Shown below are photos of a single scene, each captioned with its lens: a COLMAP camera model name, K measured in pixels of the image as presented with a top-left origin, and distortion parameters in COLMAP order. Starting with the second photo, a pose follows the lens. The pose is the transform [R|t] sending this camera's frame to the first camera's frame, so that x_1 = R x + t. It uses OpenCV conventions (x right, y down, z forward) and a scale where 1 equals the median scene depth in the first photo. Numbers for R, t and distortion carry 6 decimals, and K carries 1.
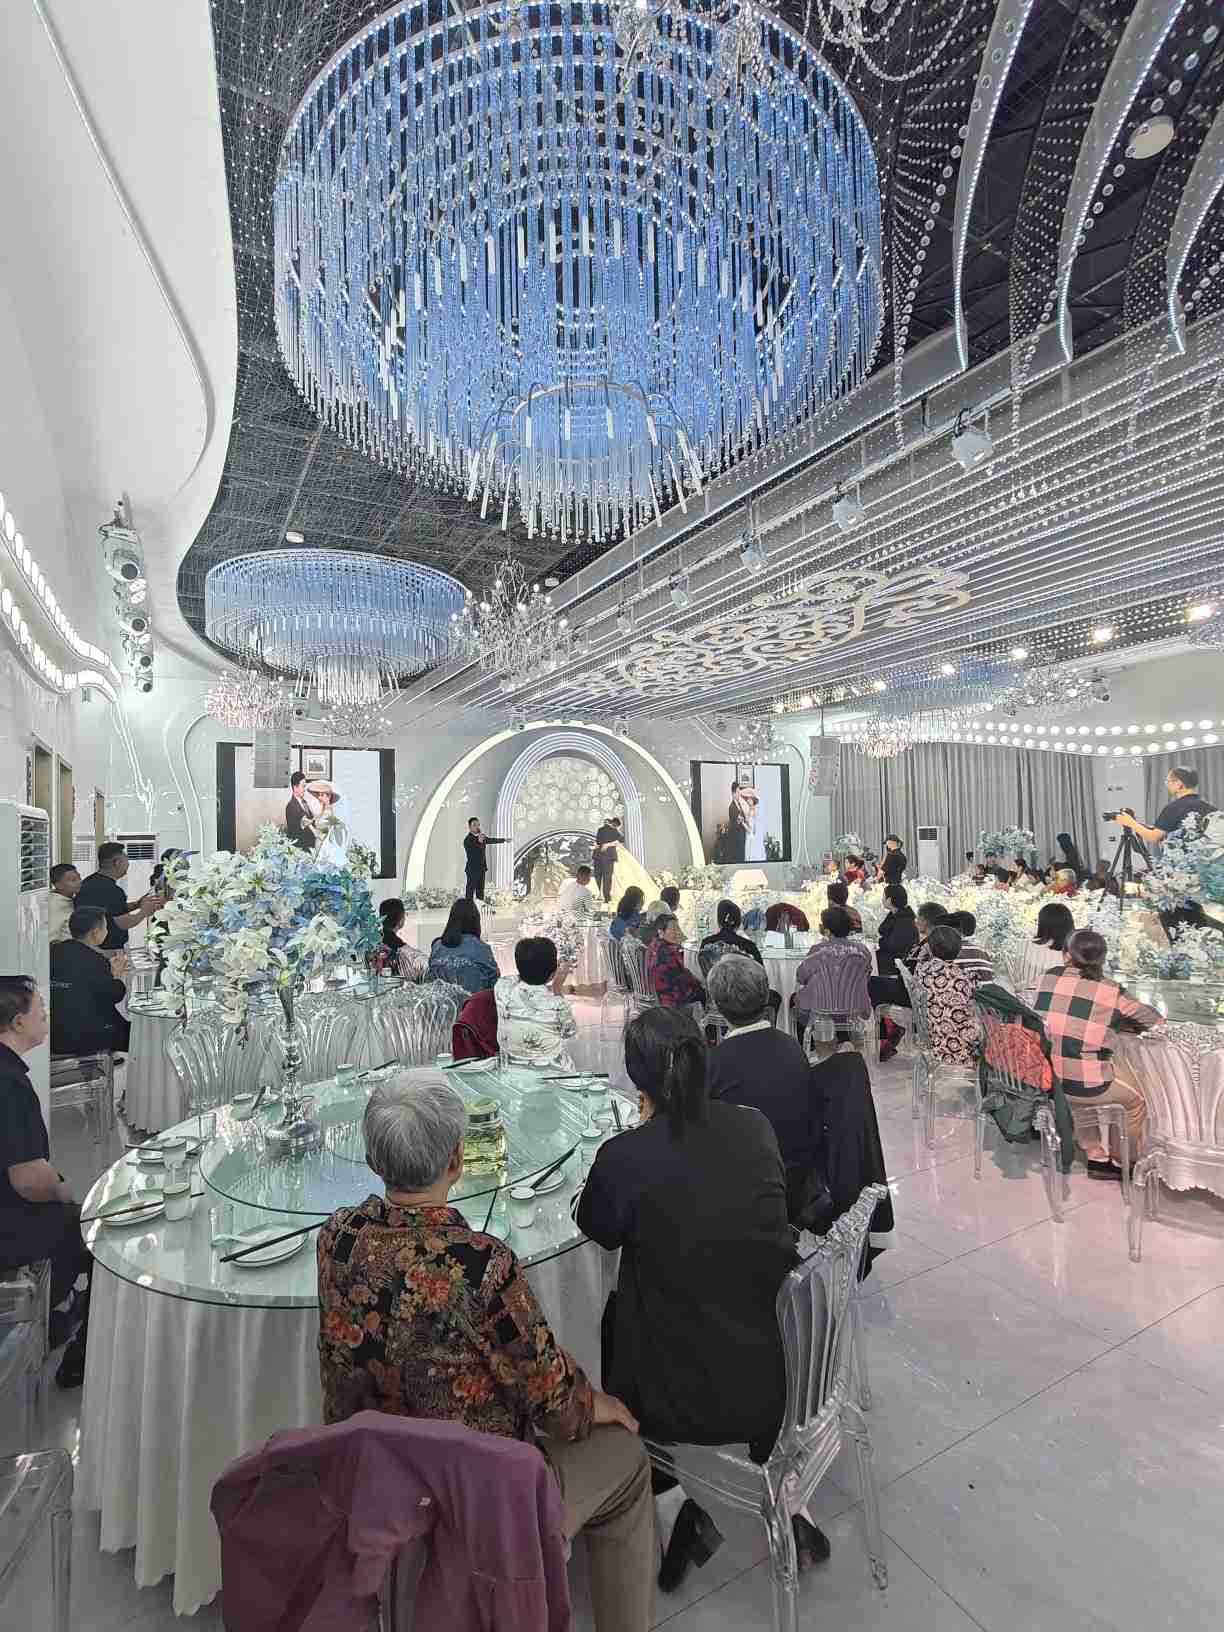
lens RADIAL K [[761.1, 0, 588.4], [0, 761.1, 826.4], [0, 0, 1]] dist [-0.001882, -0.000680]
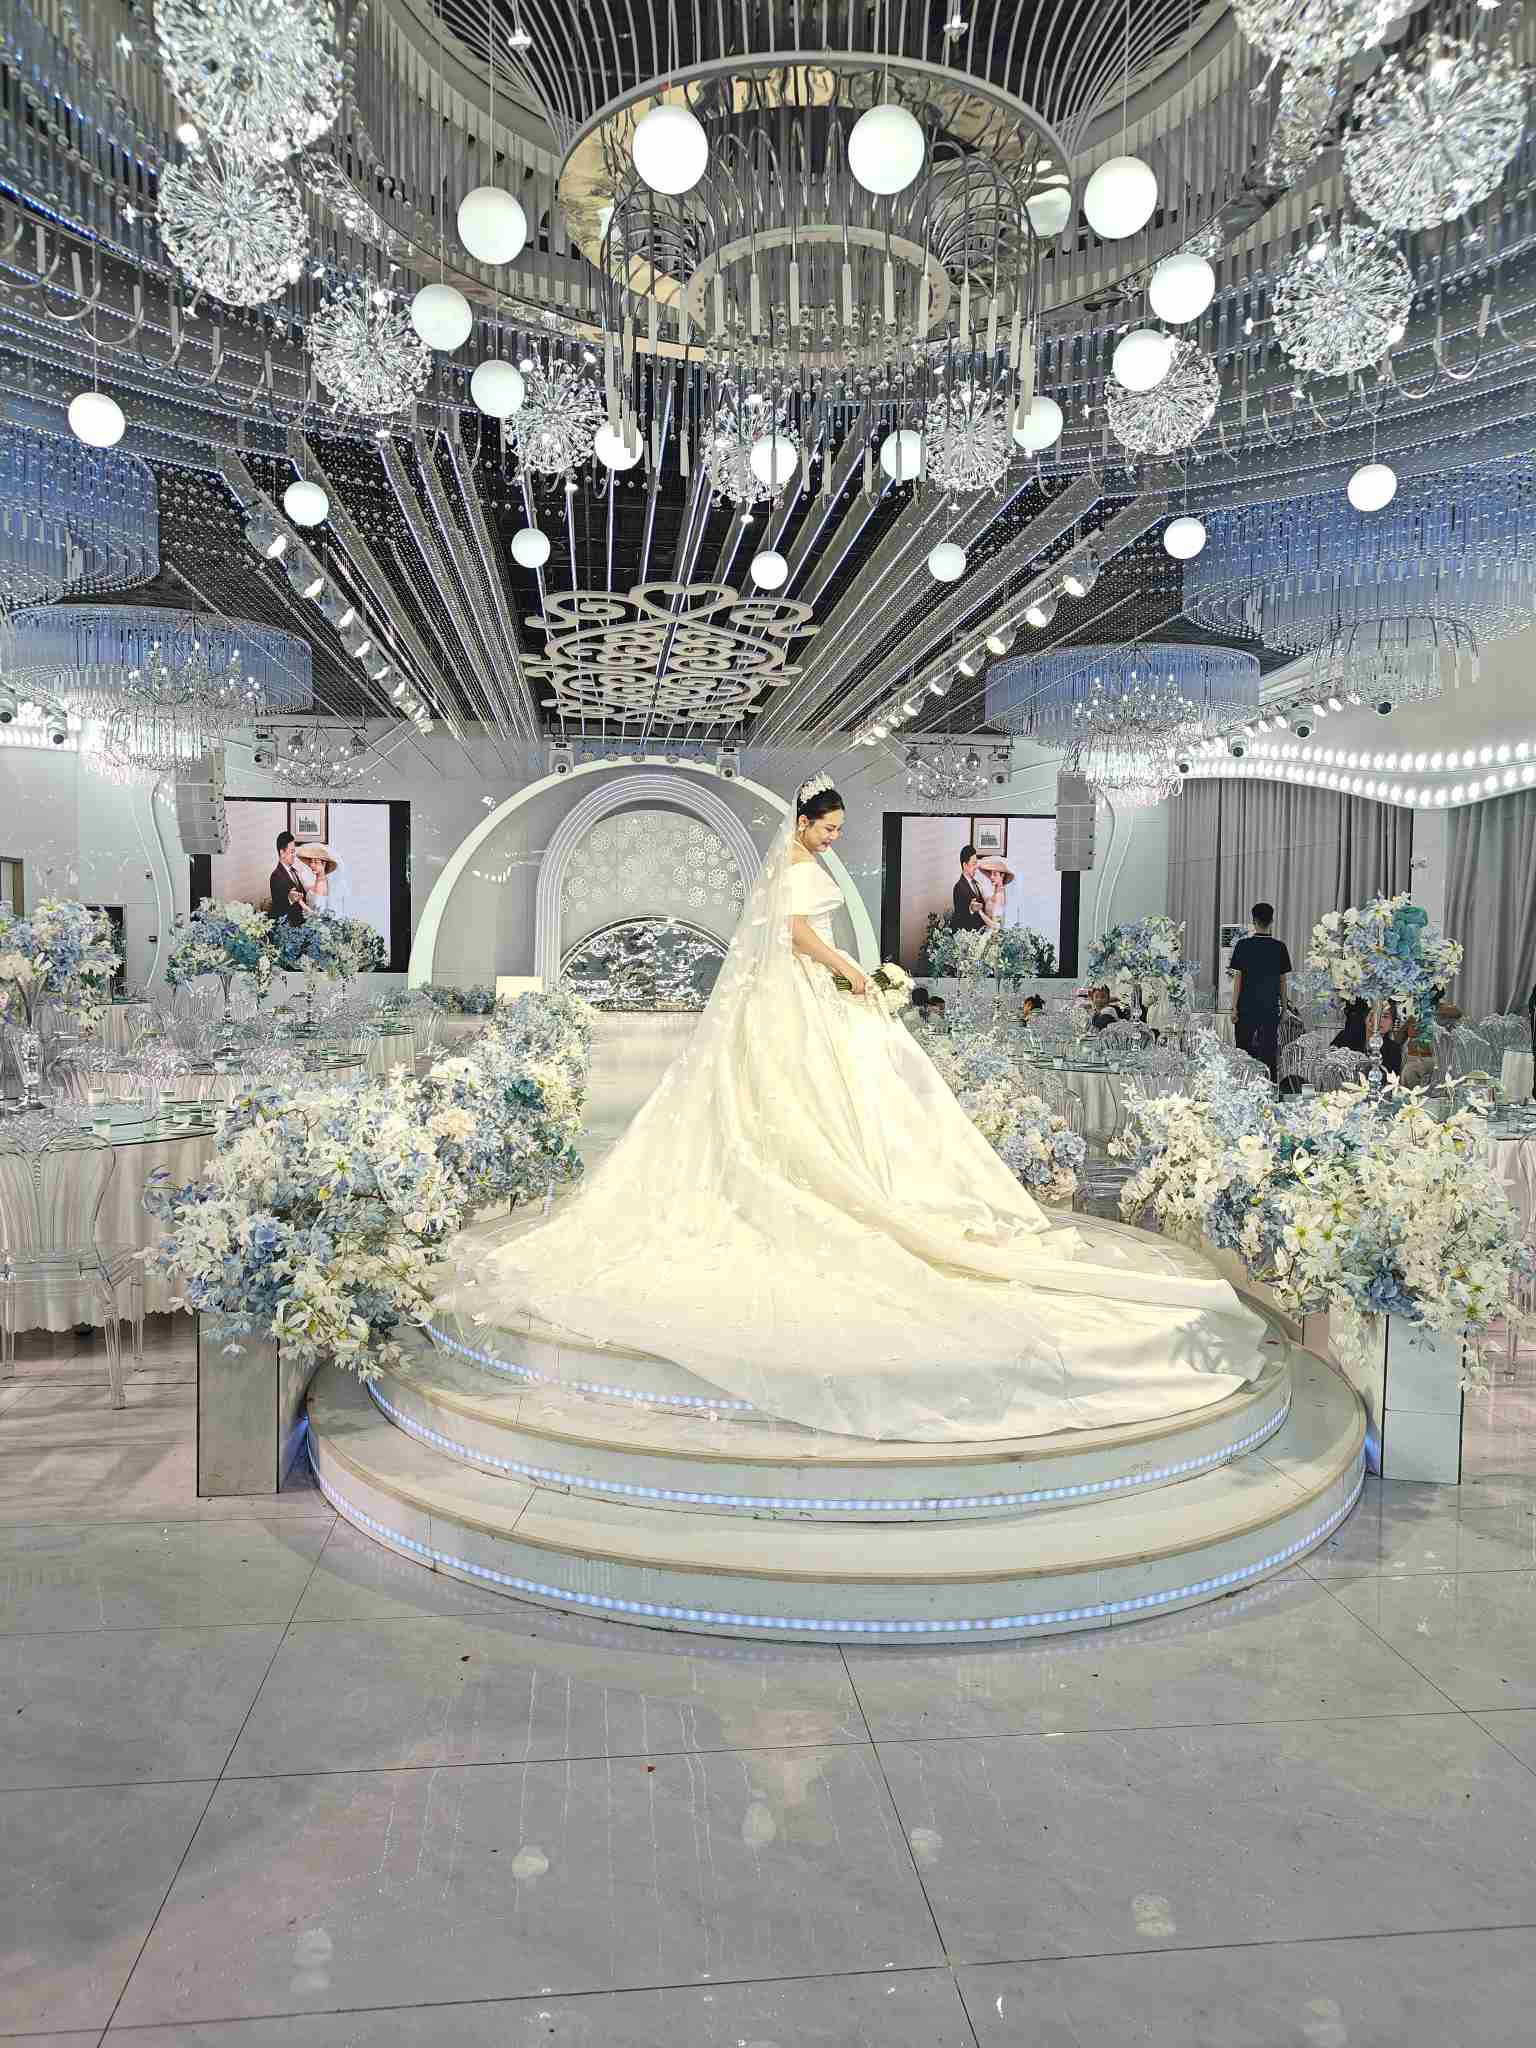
lens RADIAL K [[1421.4, 0, 760.0], [0, 1421.4, 1040.9], [0, 0, 1]] dist [0.009534, -0.009013]
pose [[0.926763, 0.057551, -0.371213, 1.395038], [-0.024201, 0.995289, 0.093886, -0.014592], [0.374867, -0.078026, 0.923789, -0.433048]]
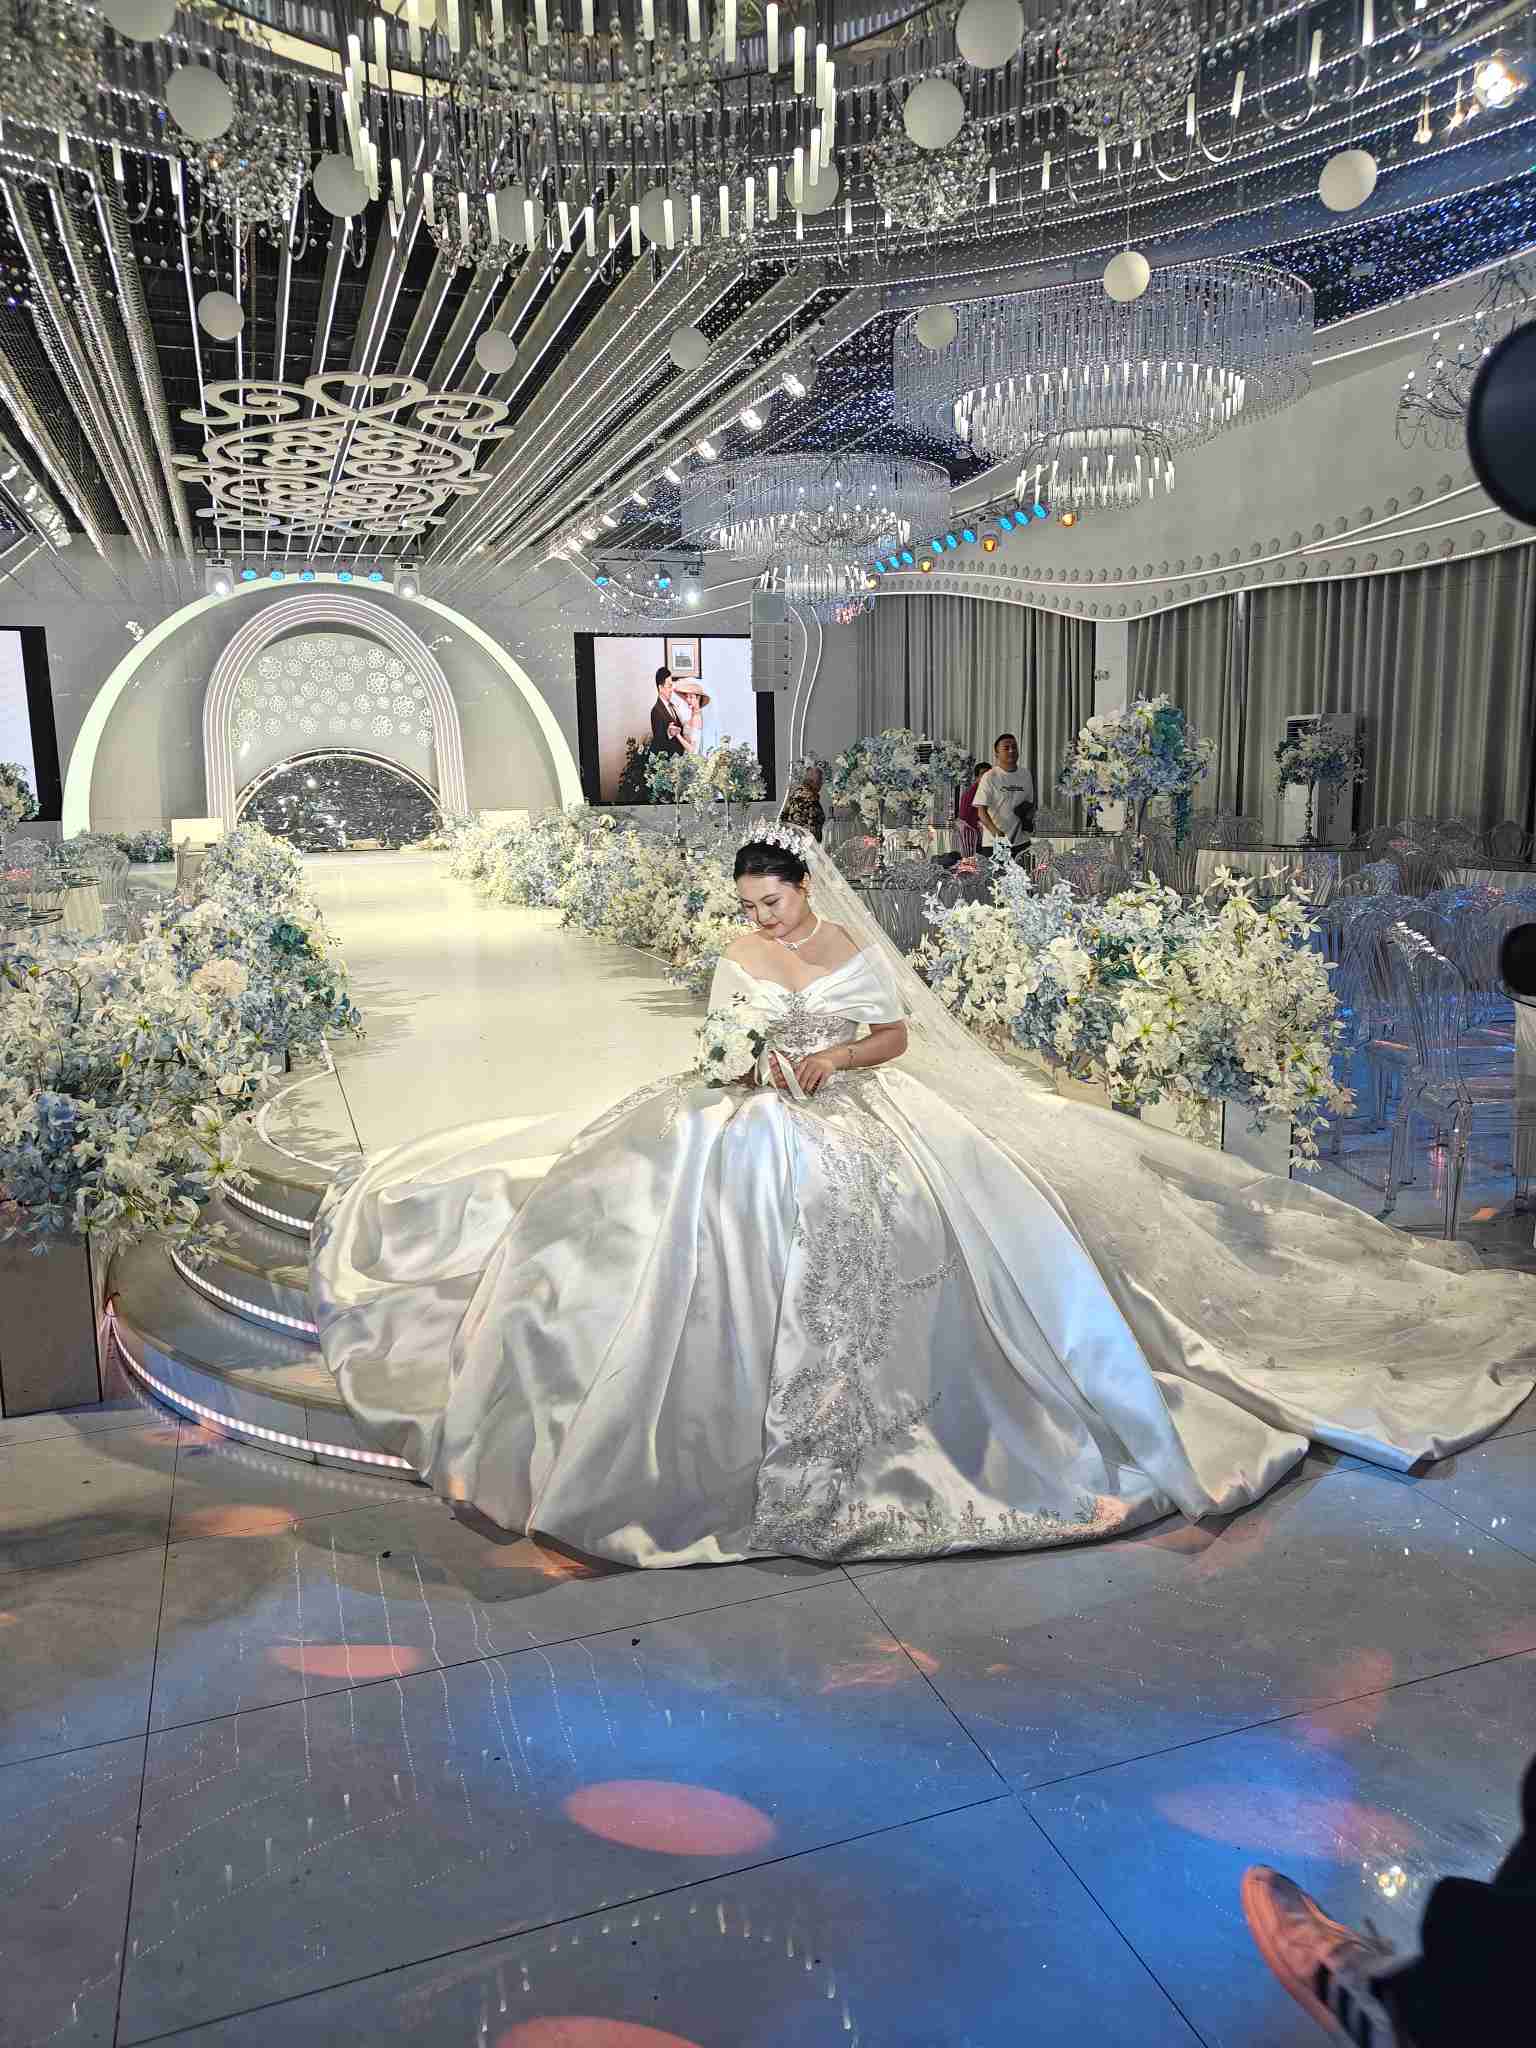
lens RADIAL K [[1422.3, 0, 739.7], [0, 1422.3, 1016.5], [0, 0, 1]] dist [0.010650, 0.000165]
pose [[0.985885, 0.028028, -0.165060, 1.318212], [0.004131, 0.981516, 0.191338, -0.005719], [0.167371, -0.189319, 0.967546, -0.418379]]
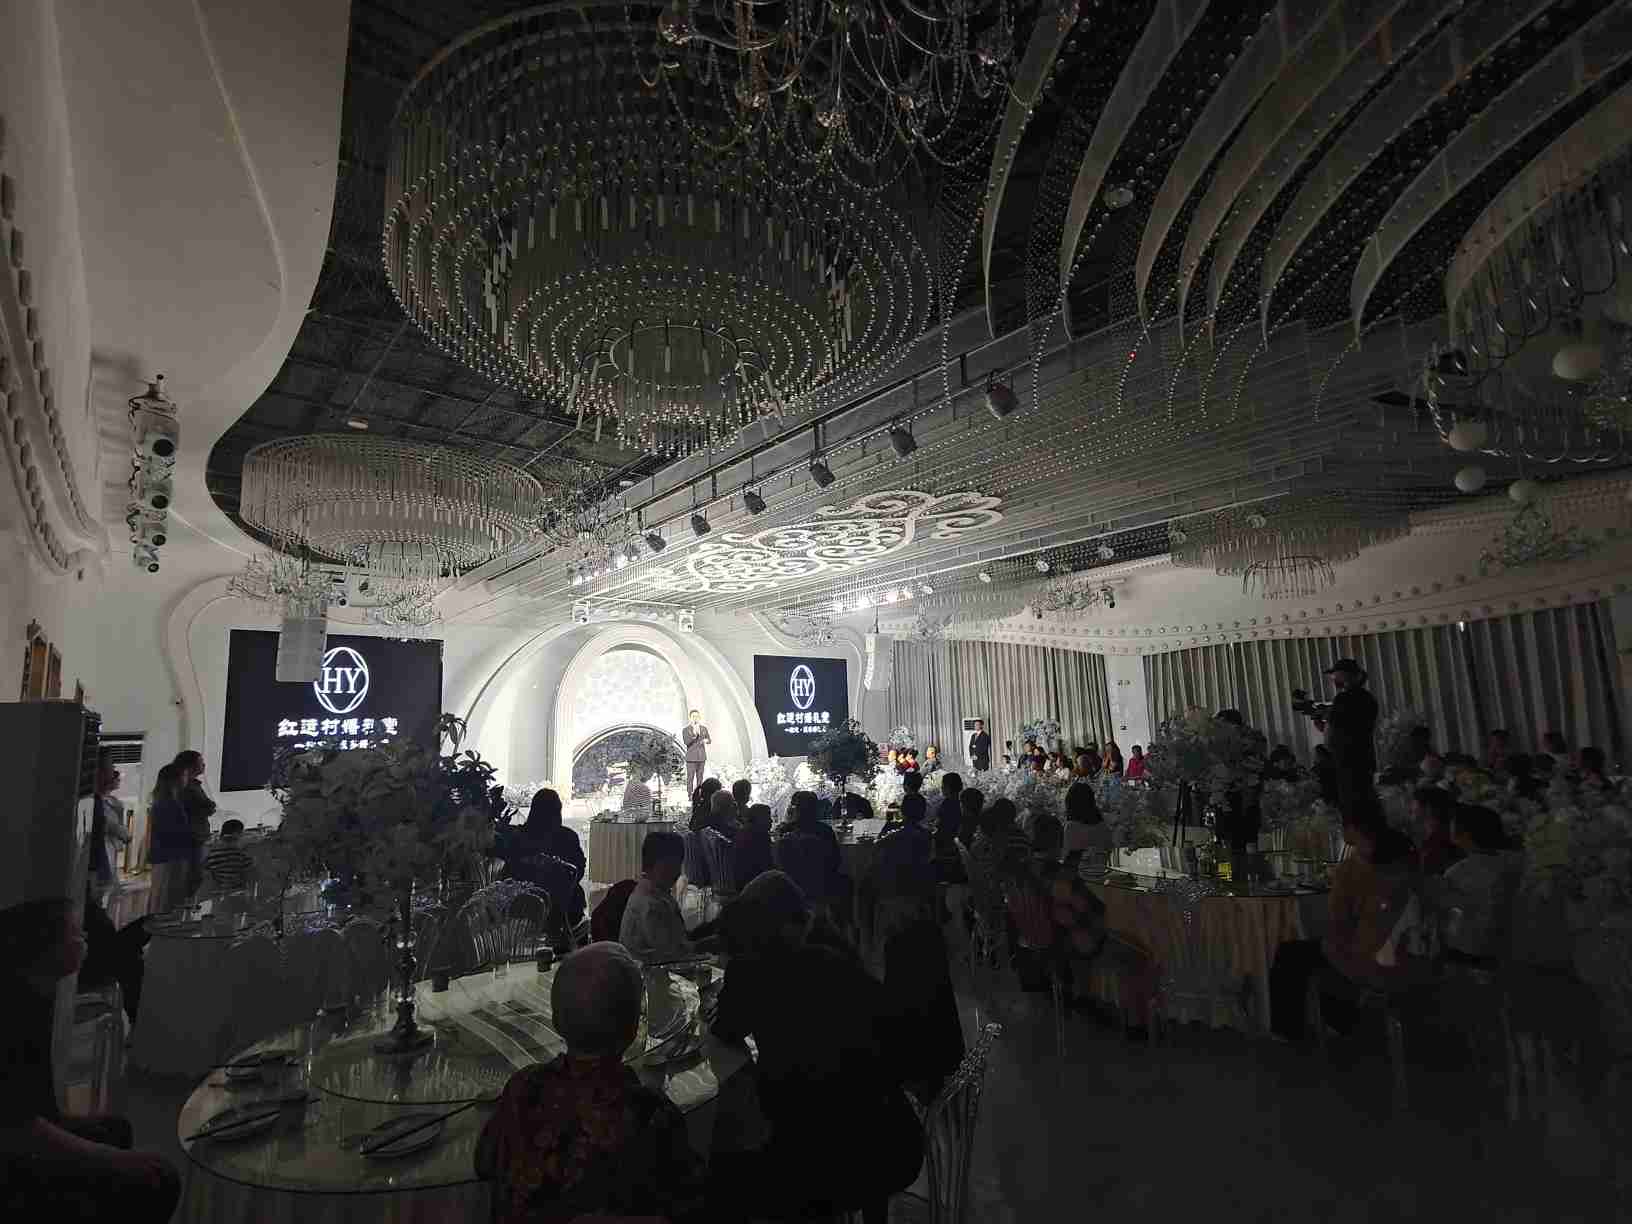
lens RADIAL K [[761.1, 0, 818.2], [0, 761.1, 639.1], [0, 0, 1]] dist [-0.001882, -0.000680]
pose [[0.974909, 0.015002, 0.222099, -0.027993], [0.008378, 0.994547, -0.103956, -0.001493], [-0.222447, 0.103209, 0.969466, -0.045586]]
